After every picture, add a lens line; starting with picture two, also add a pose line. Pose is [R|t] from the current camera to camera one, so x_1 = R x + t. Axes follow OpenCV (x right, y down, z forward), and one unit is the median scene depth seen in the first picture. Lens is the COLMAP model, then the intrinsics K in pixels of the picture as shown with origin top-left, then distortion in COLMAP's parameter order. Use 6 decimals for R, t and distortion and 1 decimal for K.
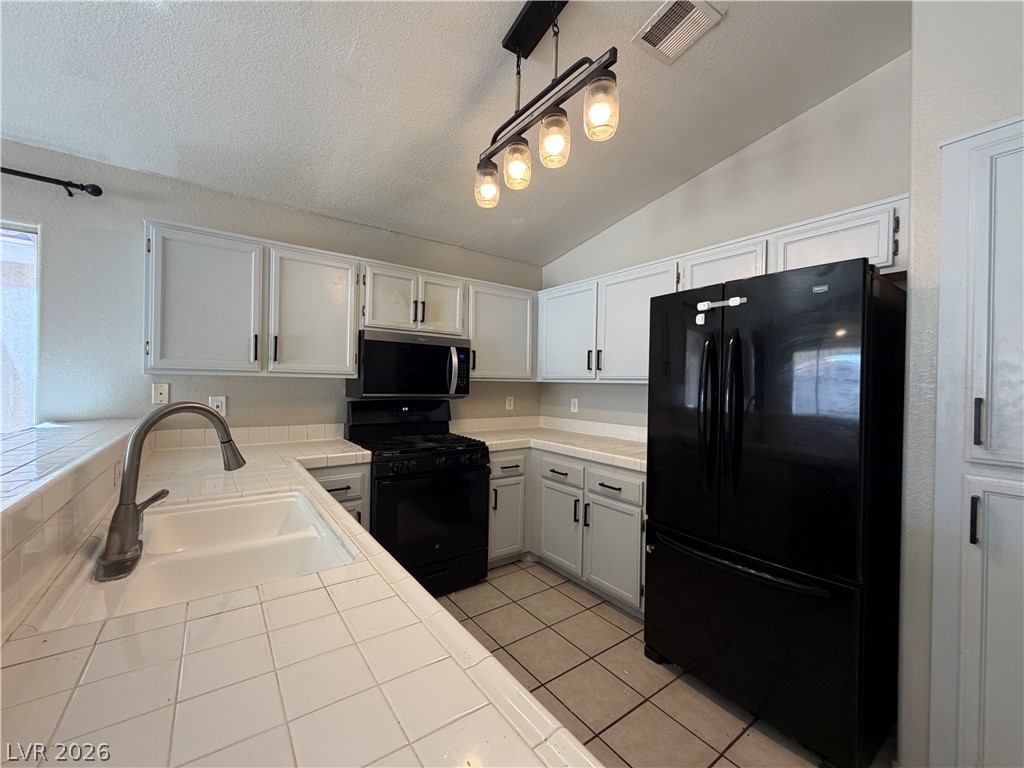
lens RADIAL K [[407.5, 0, 508.5], [0, 407.5, 385.8], [0, 0, 1]] dist [-0.000946, -0.000040]
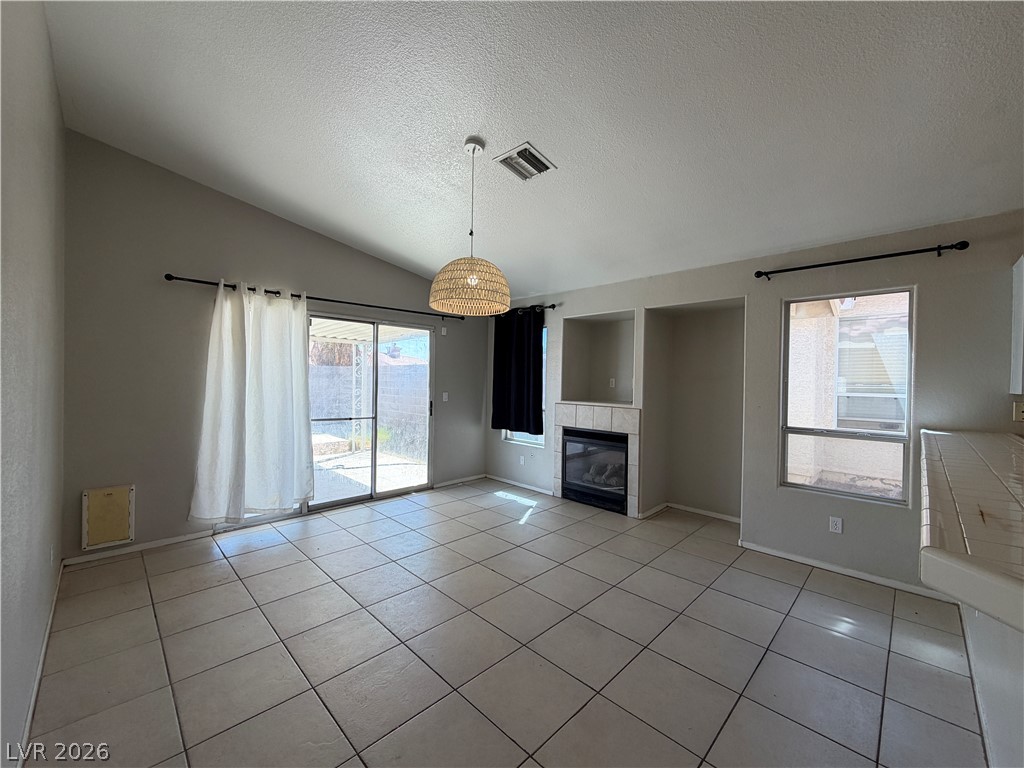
lens RADIAL K [[407.5, 0, 508.5], [0, 407.5, 385.8], [0, 0, 1]] dist [-0.000946, -0.000040]
pose [[0.150667, -0.004601, -0.988574, -0.000352], [-0.017648, 0.999817, -0.007343, -0.014388], [0.988427, 0.018552, 0.150558, -0.407431]]
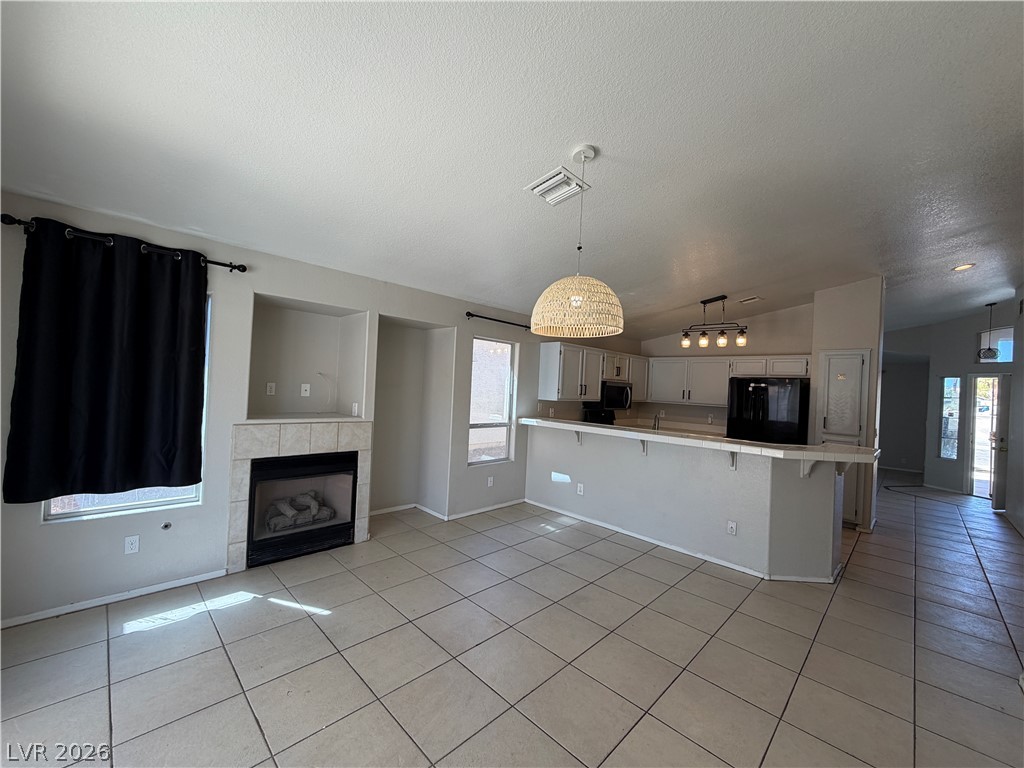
lens RADIAL K [[407.5, 0, 508.5], [0, 407.5, 385.8], [0, 0, 1]] dist [-0.000946, -0.000040]
pose [[0.987766, 0.029636, 0.153098, -1.173626], [-0.029540, 0.999559, -0.002901, -0.079772], [-0.153117, -0.001657, 0.988207, -1.143205]]
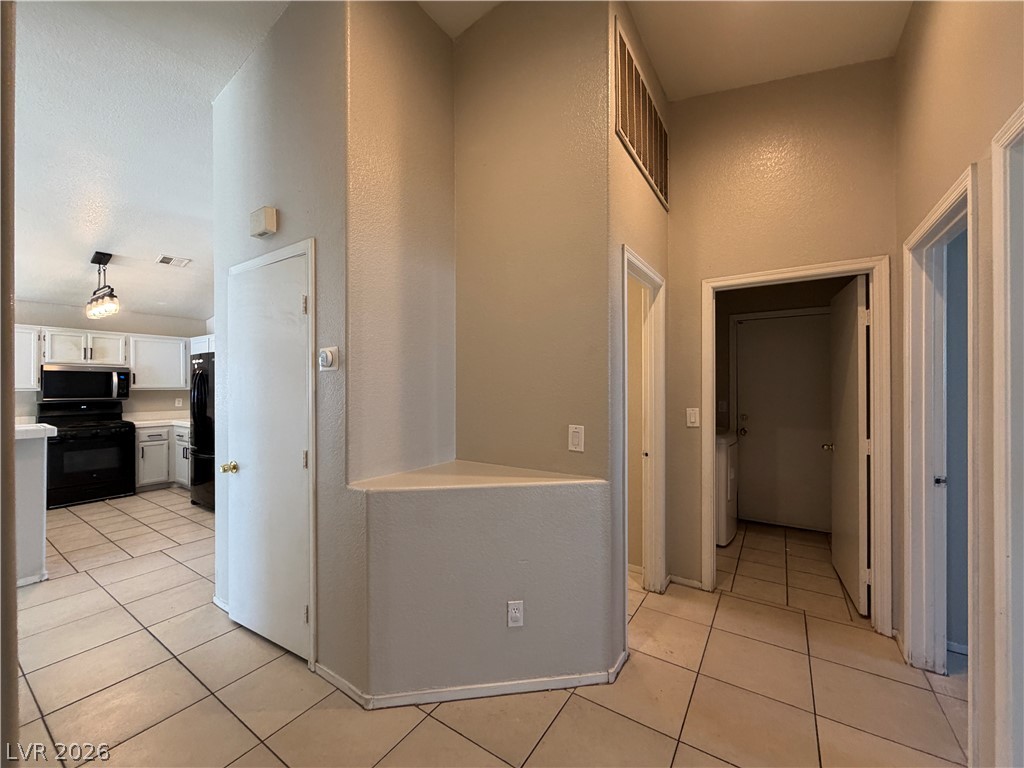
lens RADIAL K [[407.5, 0, 508.5], [0, 407.5, 385.8], [0, 0, 1]] dist [-0.000946, -0.000040]
pose [[0.940147, -0.019603, 0.340204, 0.955050], [0.020656, 0.999786, 0.000526, 0.001953], [-0.340141, 0.006533, 0.940352, -1.400916]]
